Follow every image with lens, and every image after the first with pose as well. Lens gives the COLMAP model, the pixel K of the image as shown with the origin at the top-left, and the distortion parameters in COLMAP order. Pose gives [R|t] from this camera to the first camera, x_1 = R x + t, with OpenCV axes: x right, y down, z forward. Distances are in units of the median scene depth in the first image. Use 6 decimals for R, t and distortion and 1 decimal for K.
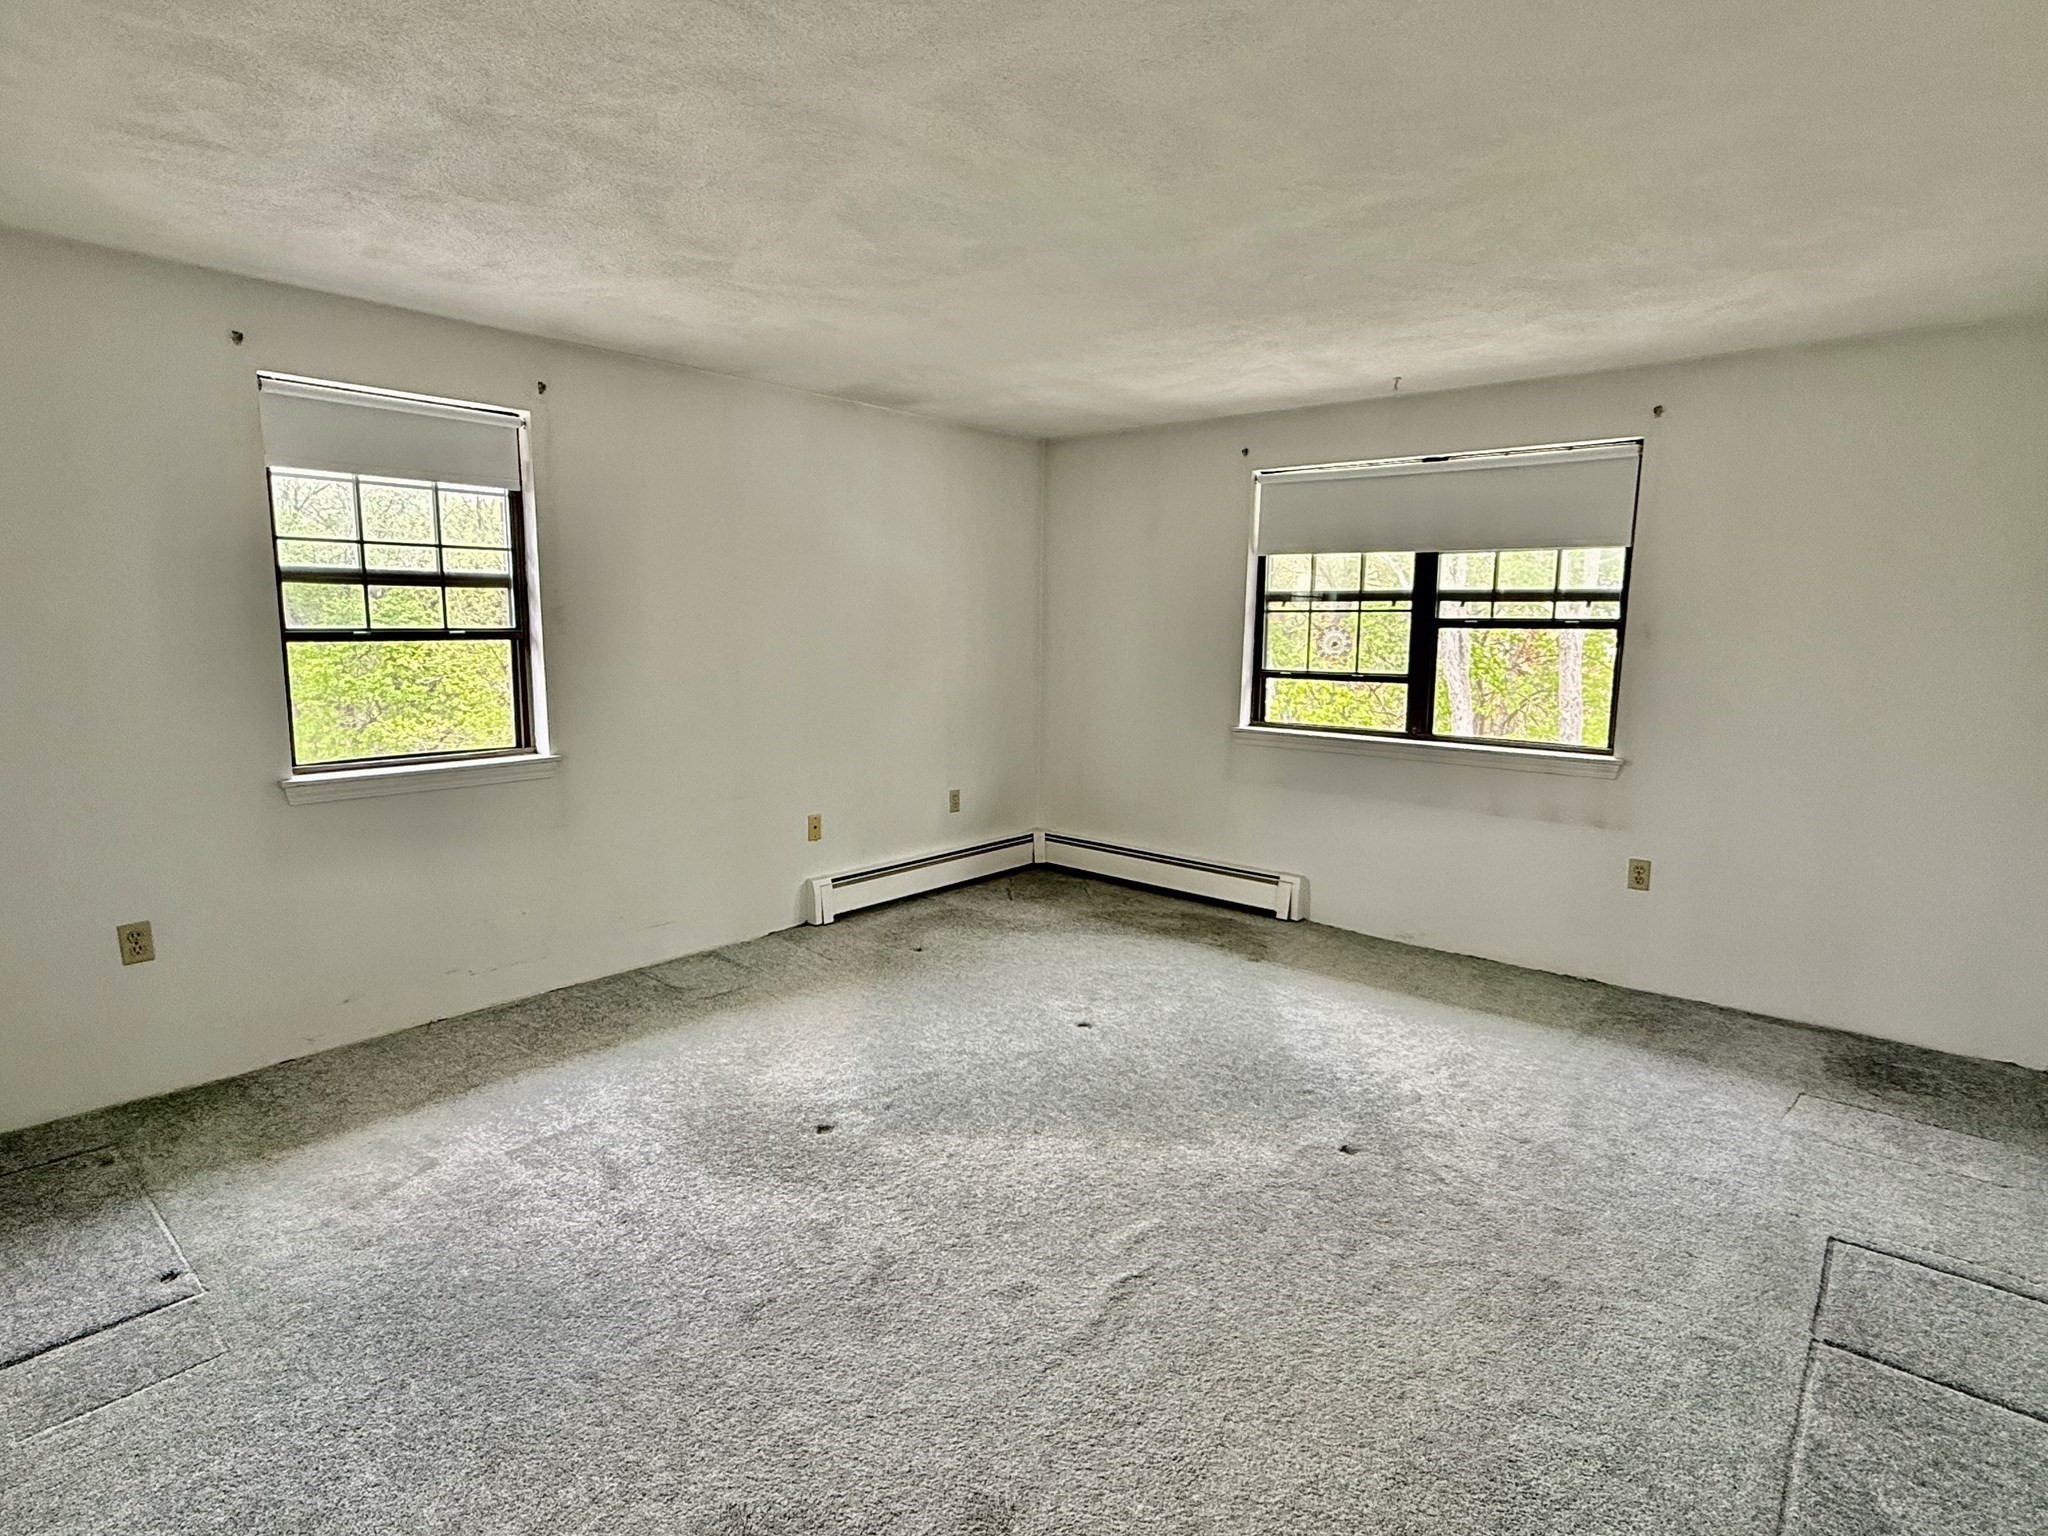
lens RADIAL K [[1139.4, 0, 1045.6], [0, 1139.4, 763.5], [0, 0, 1]] dist [0.003659, 0.000255]
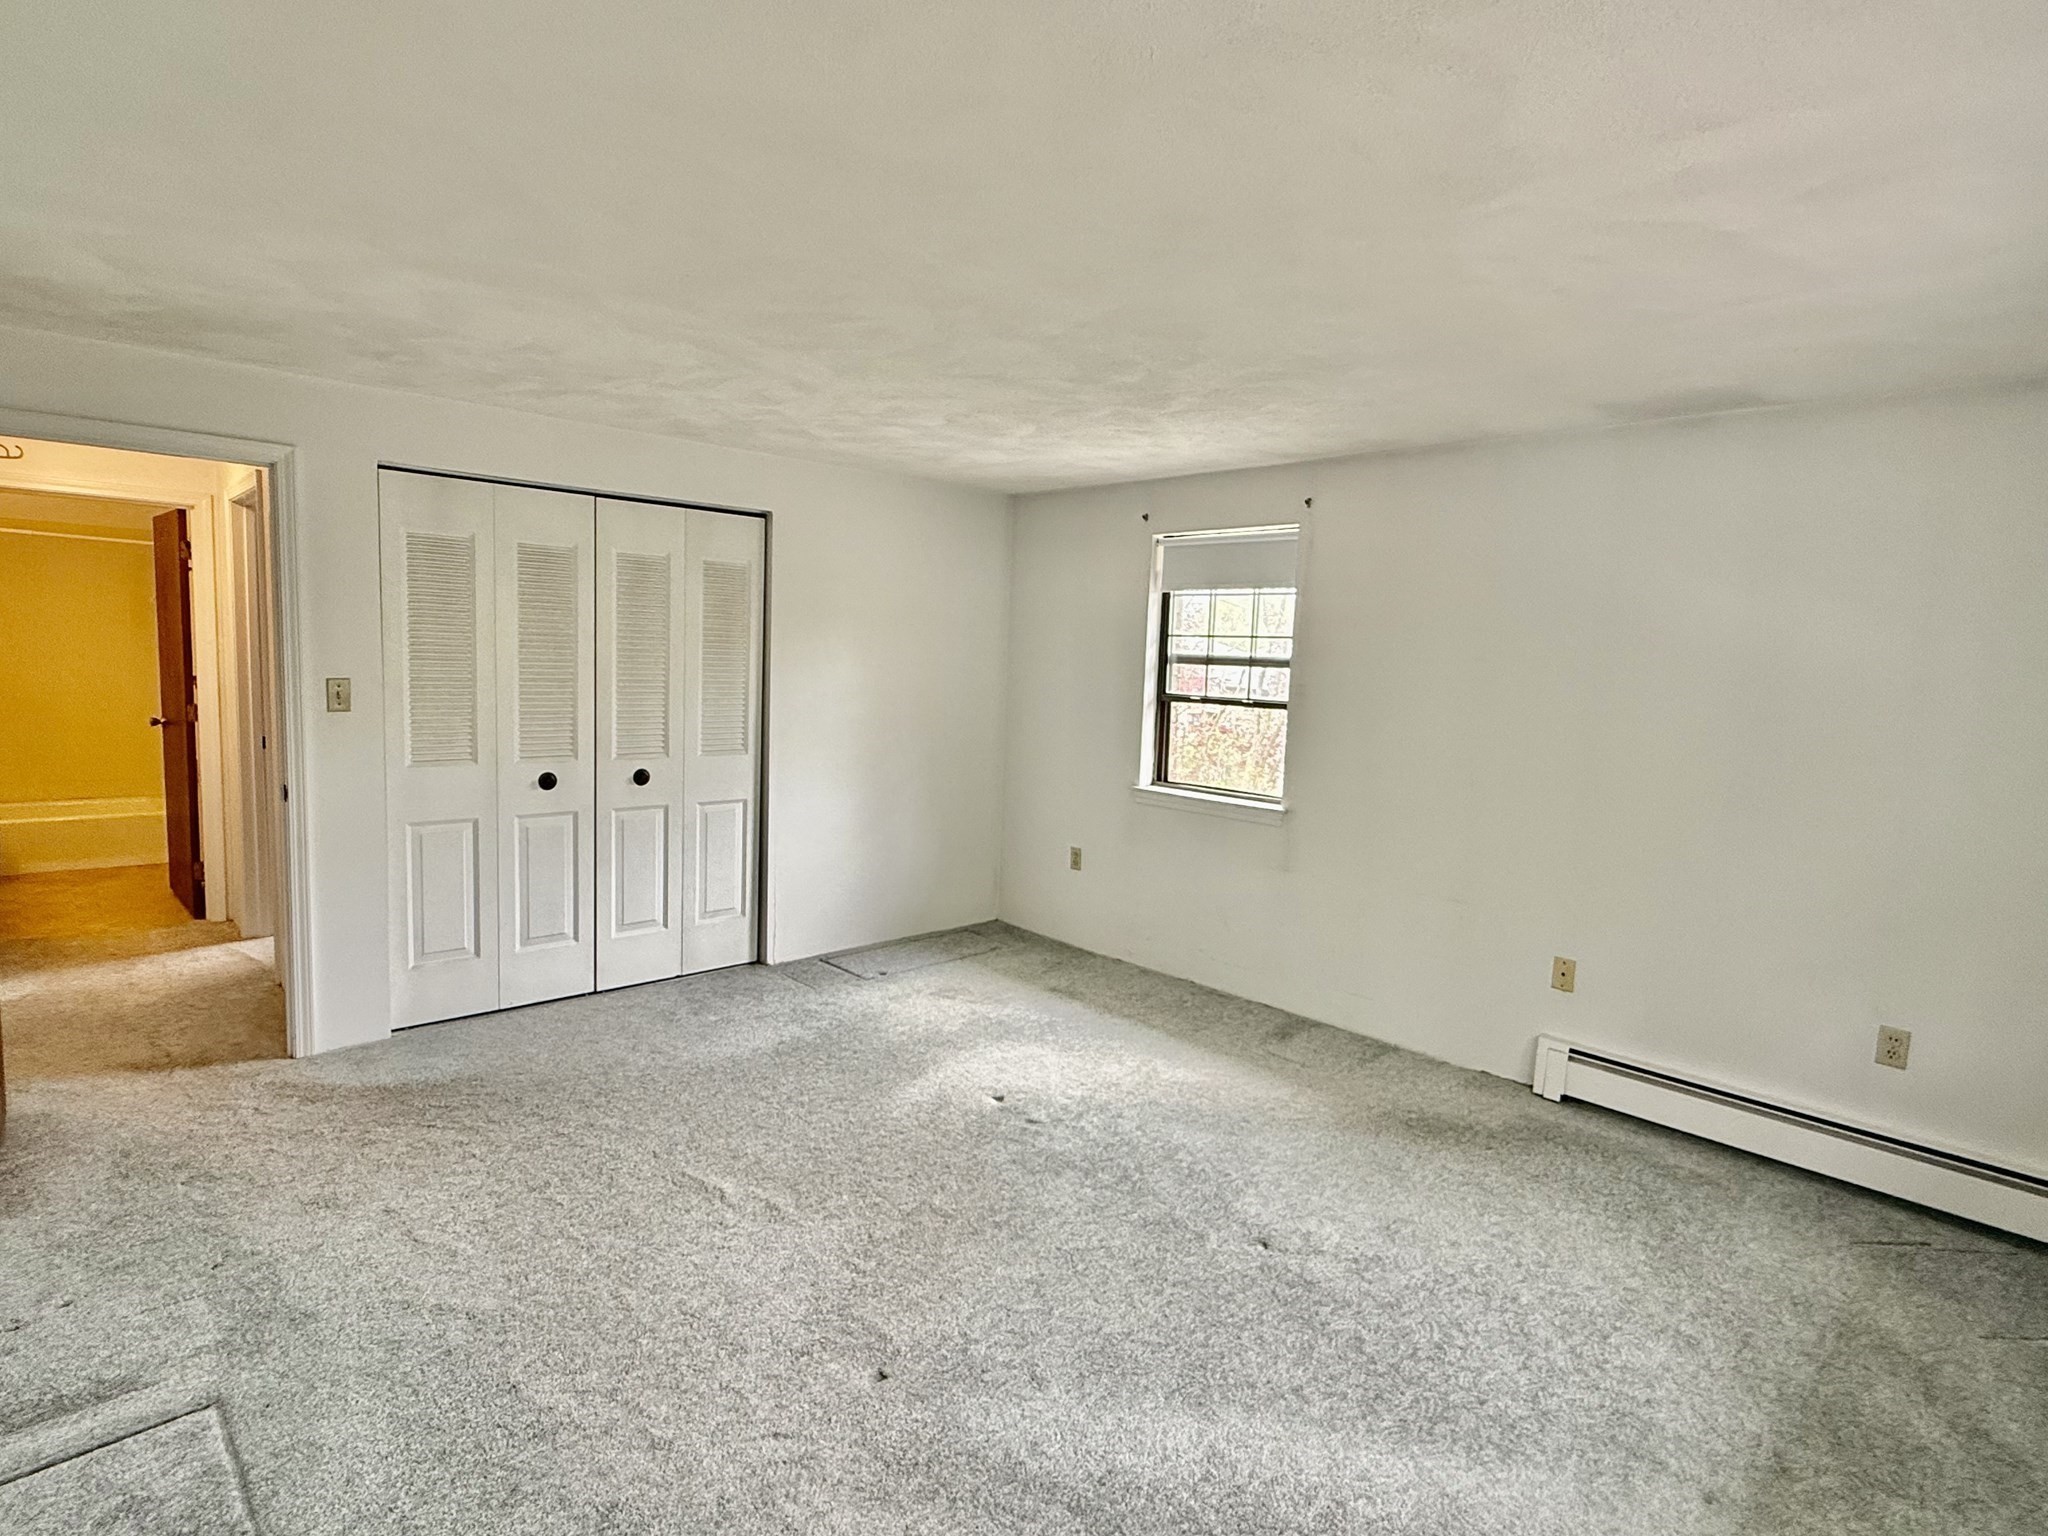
lens RADIAL K [[1139.4, 0, 1045.6], [0, 1139.4, 763.5], [0, 0, 1]] dist [0.003659, 0.000255]
pose [[-0.166026, 0.066888, -0.983850, 0.821909], [-0.175244, 0.979815, 0.096187, -0.131259], [0.970425, 0.188383, -0.150953, 0.991667]]
